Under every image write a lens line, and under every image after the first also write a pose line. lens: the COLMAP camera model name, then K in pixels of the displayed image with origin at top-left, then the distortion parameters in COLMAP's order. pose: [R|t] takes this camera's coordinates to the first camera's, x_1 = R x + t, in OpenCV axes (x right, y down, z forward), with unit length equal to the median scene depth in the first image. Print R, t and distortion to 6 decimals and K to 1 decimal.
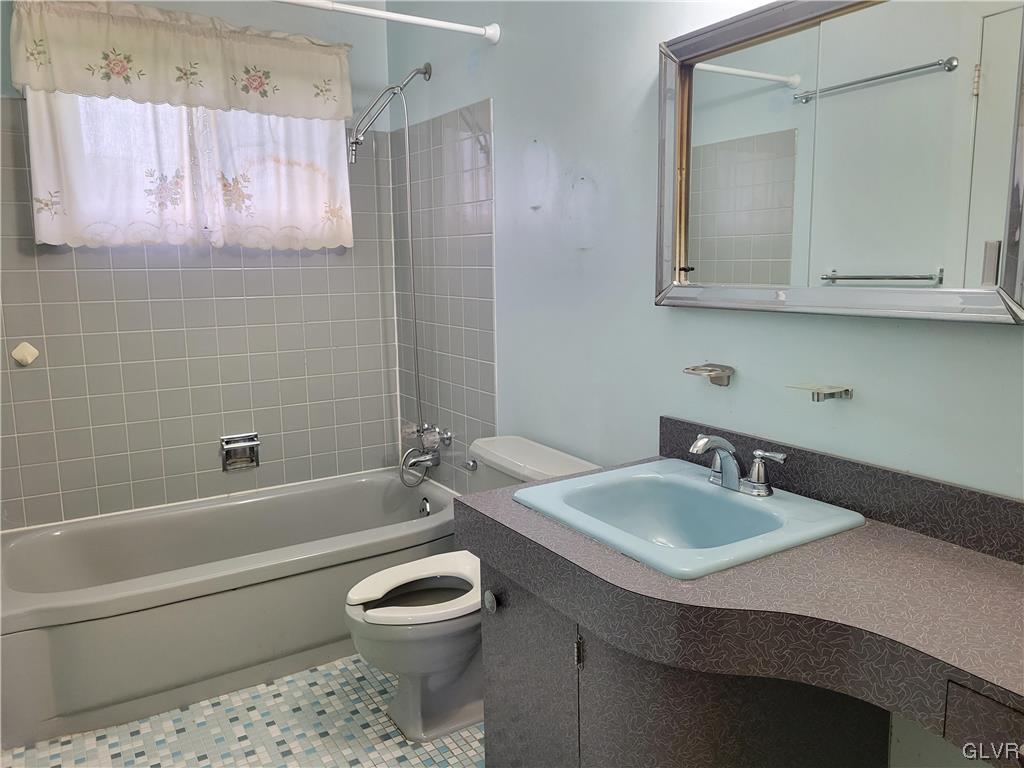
lens RADIAL K [[771.2, 0, 515.5], [0, 771.2, 384.0], [0, 0, 1]] dist [0.052765, -0.041587]
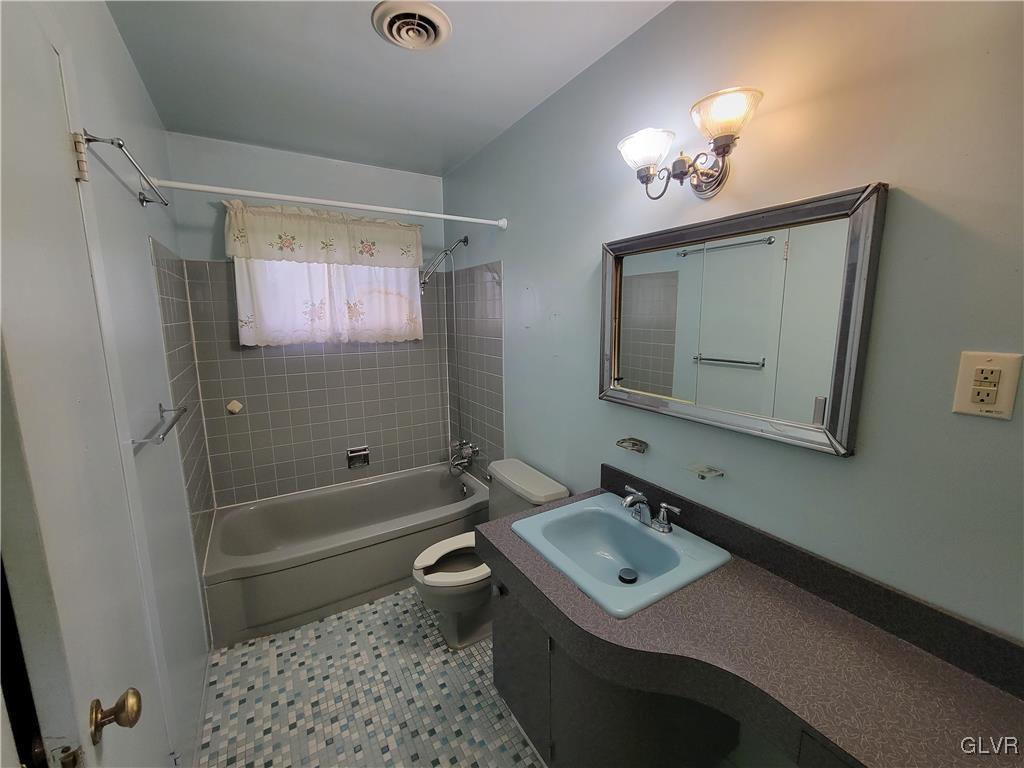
lens RADIAL K [[413.3, 0, 512.9], [0, 413.3, 382.2], [0, 0, 1]] dist [-0.000095, -0.000062]
pose [[0.999875, 0.006136, -0.014584, 0.008581], [-0.006009, 0.999944, 0.008681, -0.119871], [0.014637, -0.008592, 0.999856, 0.098803]]
